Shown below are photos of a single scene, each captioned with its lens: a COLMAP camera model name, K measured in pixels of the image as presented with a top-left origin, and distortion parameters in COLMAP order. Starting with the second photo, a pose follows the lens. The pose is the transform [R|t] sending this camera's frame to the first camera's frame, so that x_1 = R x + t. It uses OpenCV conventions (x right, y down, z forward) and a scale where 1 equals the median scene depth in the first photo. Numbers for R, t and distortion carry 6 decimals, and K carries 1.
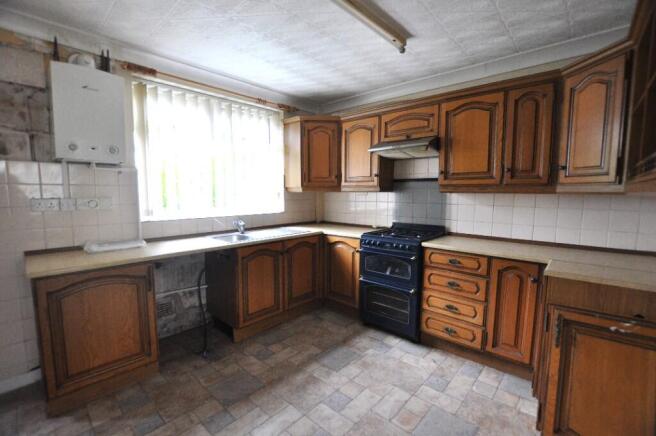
lens RADIAL K [[297.8, 0, 332.4], [0, 297.8, 218.1], [0, 0, 1]] dist [-0.001877, -0.000475]
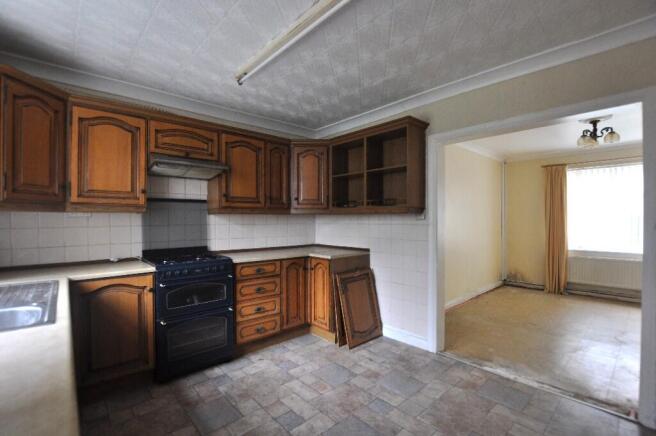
lens RADIAL K [[297.8, 0, 330.3], [0, 297.8, 219.8], [0, 0, 1]] dist [-0.001877, -0.000475]
pose [[0.113071, -0.006200, 0.993568, -0.727409], [0.095364, 0.995432, -0.004641, -0.022613], [-0.989000, 0.095275, 0.113146, 0.534762]]
